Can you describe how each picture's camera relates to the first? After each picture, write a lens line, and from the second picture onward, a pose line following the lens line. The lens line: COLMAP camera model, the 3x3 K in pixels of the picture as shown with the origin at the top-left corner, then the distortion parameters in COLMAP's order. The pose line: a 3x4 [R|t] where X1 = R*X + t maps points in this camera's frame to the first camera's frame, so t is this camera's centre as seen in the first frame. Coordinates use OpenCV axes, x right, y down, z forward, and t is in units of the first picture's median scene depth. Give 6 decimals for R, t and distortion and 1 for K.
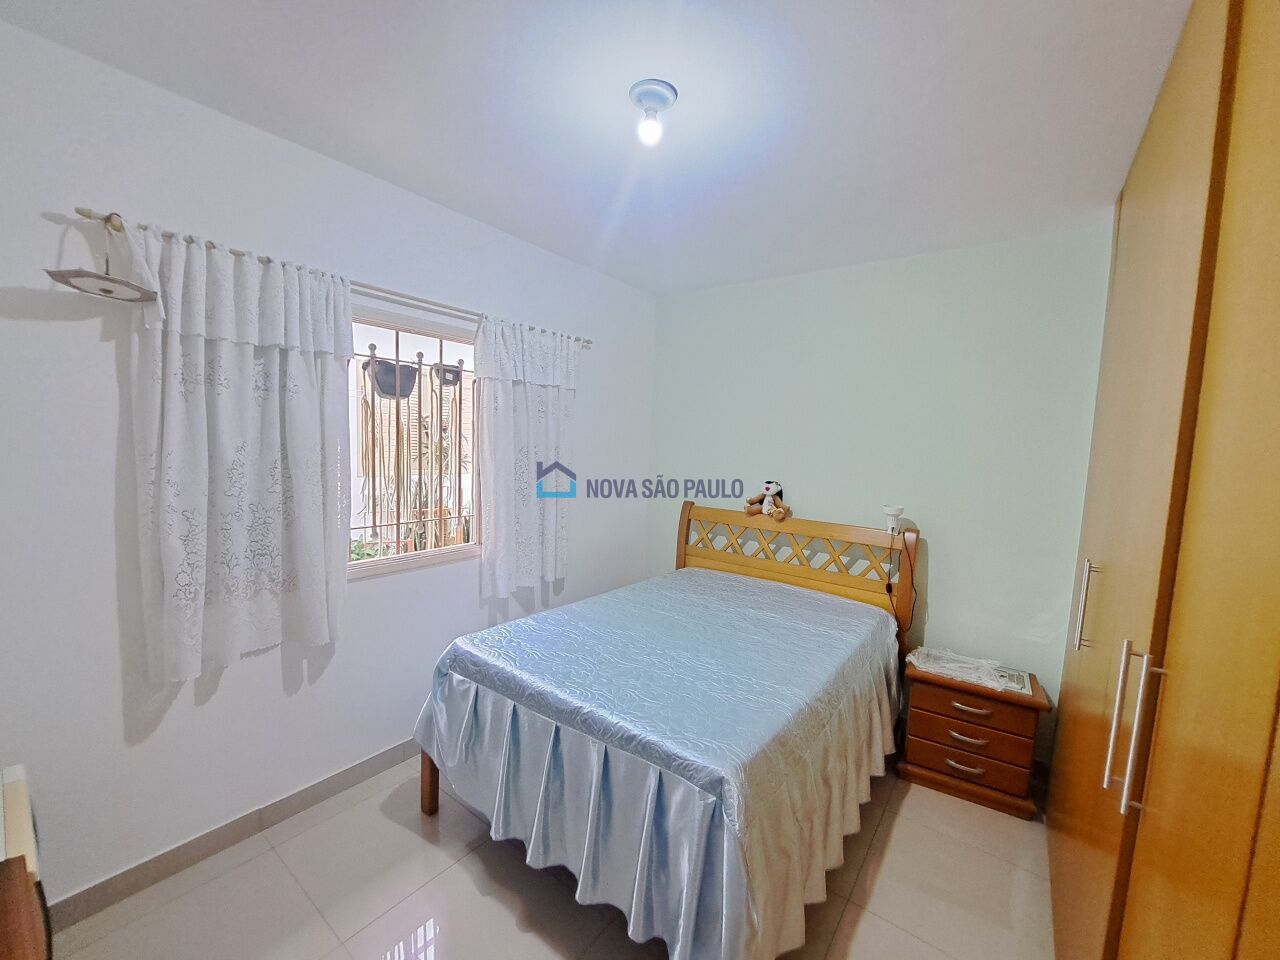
lens RADIAL K [[517.8, 0, 634.1], [0, 517.8, 482.2], [0, 0, 1]] dist [-0.001895, -0.006668]
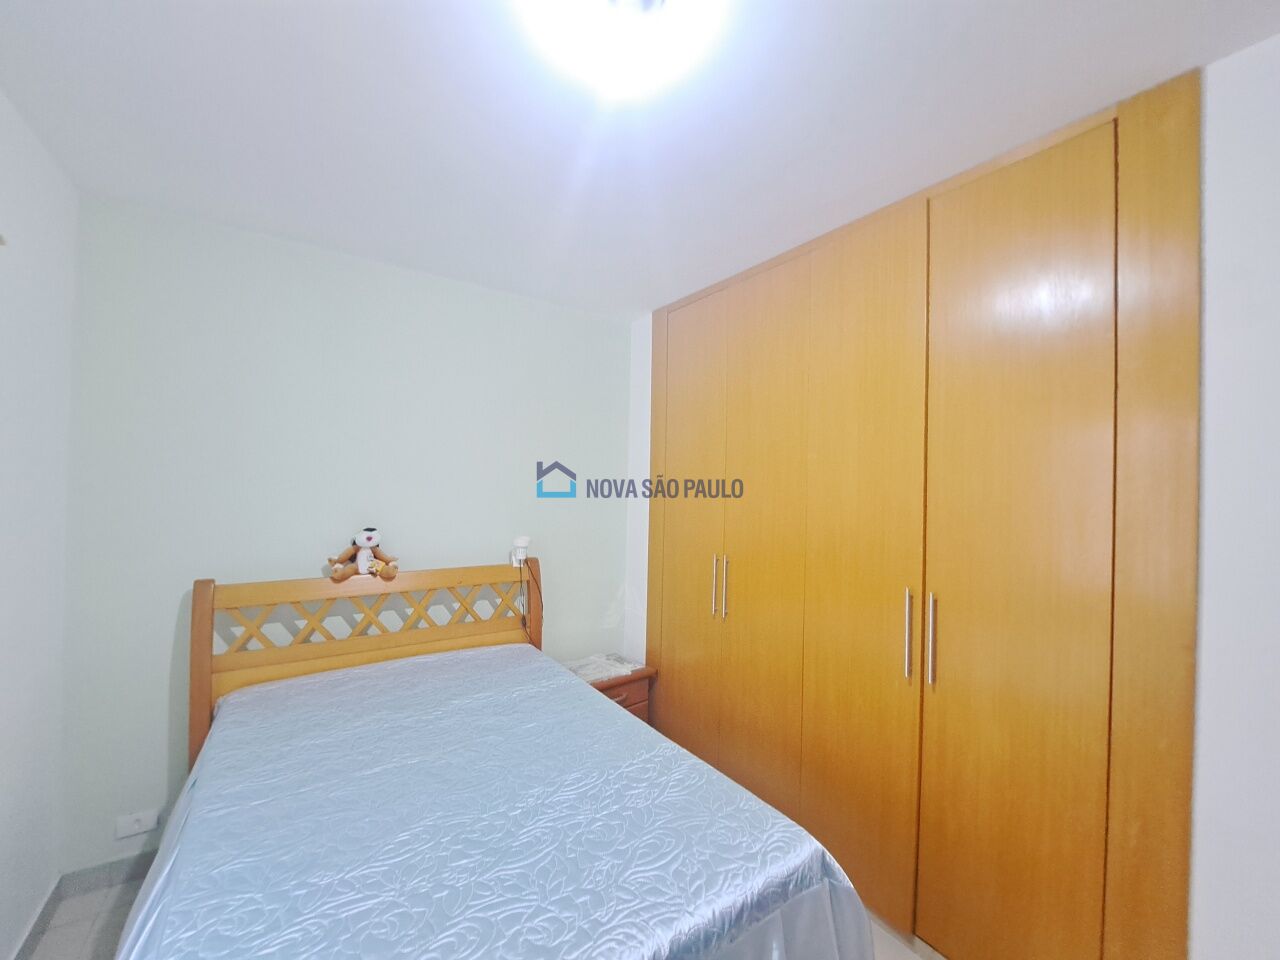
lens RADIAL K [[517.8, 0, 634.1], [0, 517.8, 482.2], [0, 0, 1]] dist [-0.001895, -0.006668]
pose [[0.314330, -0.036239, 0.948622, -0.349209], [0.078565, 0.996836, 0.012048, -0.051400], [-0.946057, 0.070742, 0.316182, 0.447861]]
